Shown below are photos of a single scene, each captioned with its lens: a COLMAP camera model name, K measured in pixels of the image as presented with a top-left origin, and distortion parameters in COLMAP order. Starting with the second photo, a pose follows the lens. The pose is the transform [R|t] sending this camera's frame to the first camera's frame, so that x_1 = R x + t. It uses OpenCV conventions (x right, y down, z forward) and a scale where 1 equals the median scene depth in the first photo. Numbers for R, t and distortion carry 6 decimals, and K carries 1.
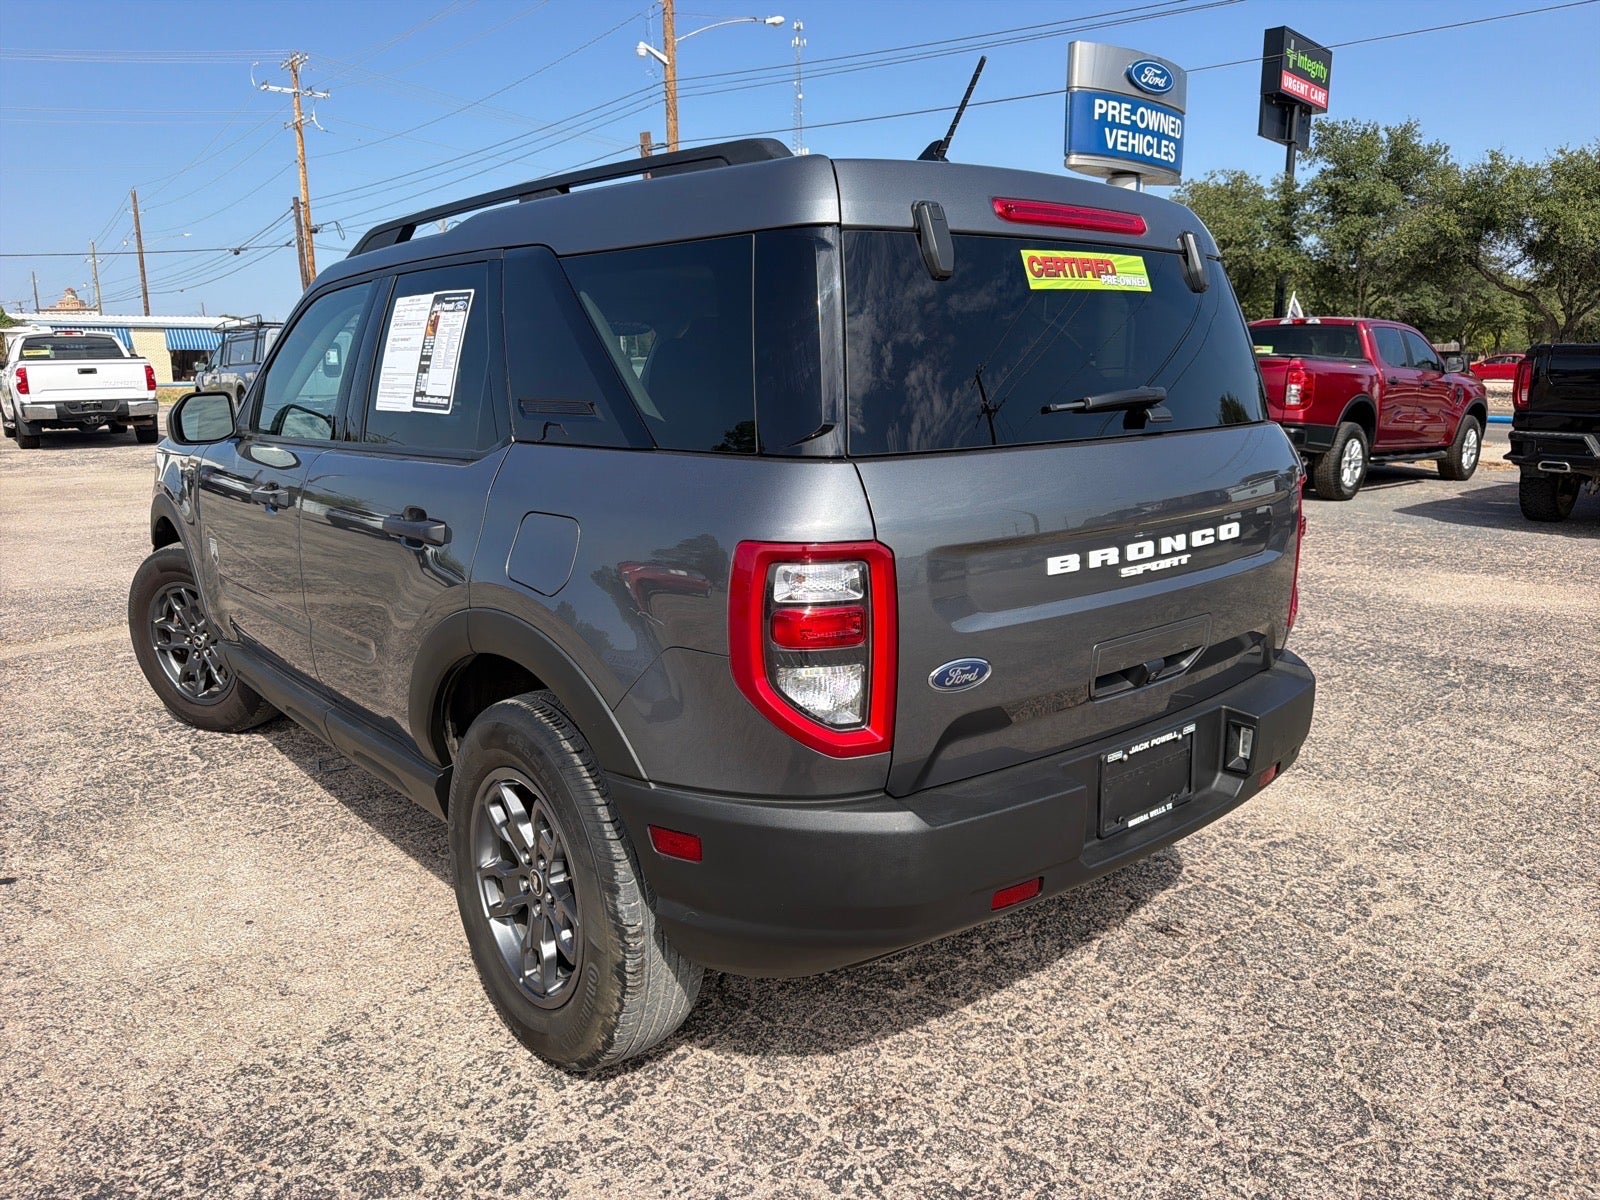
lens RADIAL K [[1144.4, 0, 791.7], [0, 1144.4, 604.6], [0, 0, 1]] dist [0.058547, -0.070636]
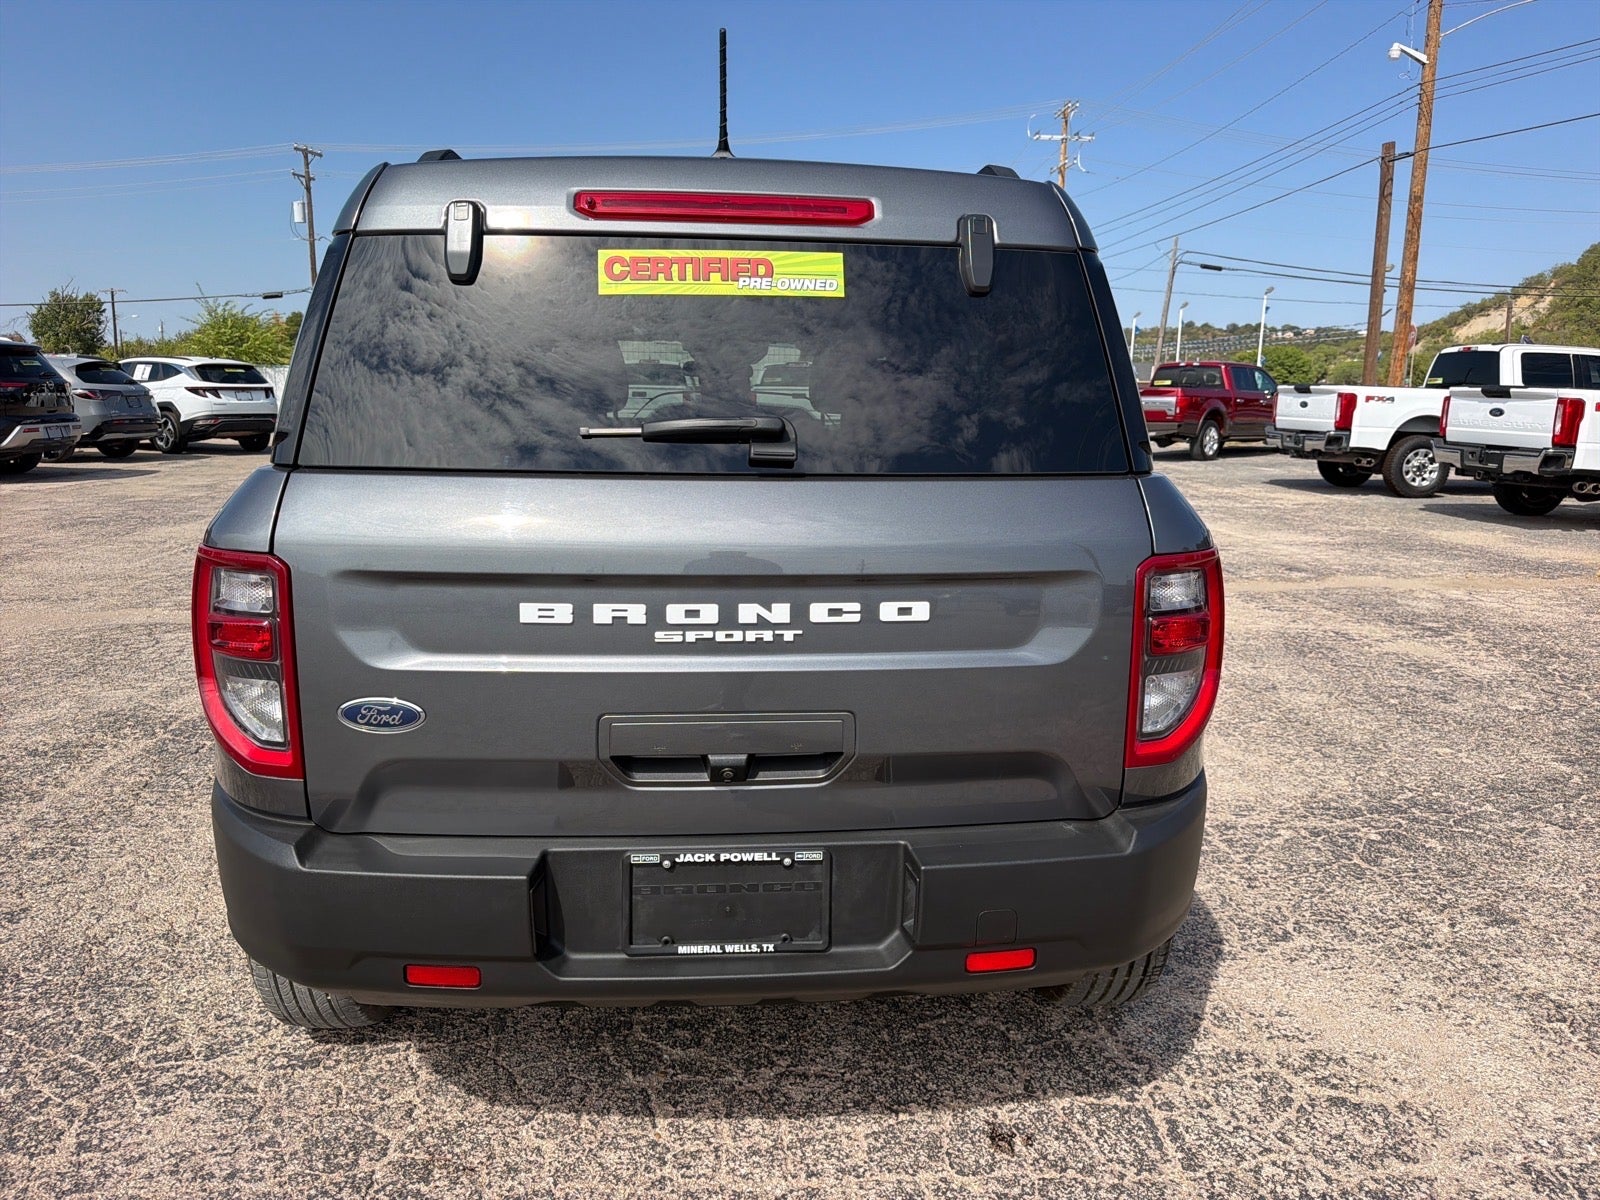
lens RADIAL K [[1144.4, 0, 796.7], [0, 1144.4, 599.9], [0, 0, 1]] dist [0.058547, -0.070636]
pose [[0.805543, 0.125739, -0.579042, 0.772726], [-0.143357, 0.989550, 0.015447, -0.074105], [0.574934, 0.070566, 0.815151, 0.359056]]
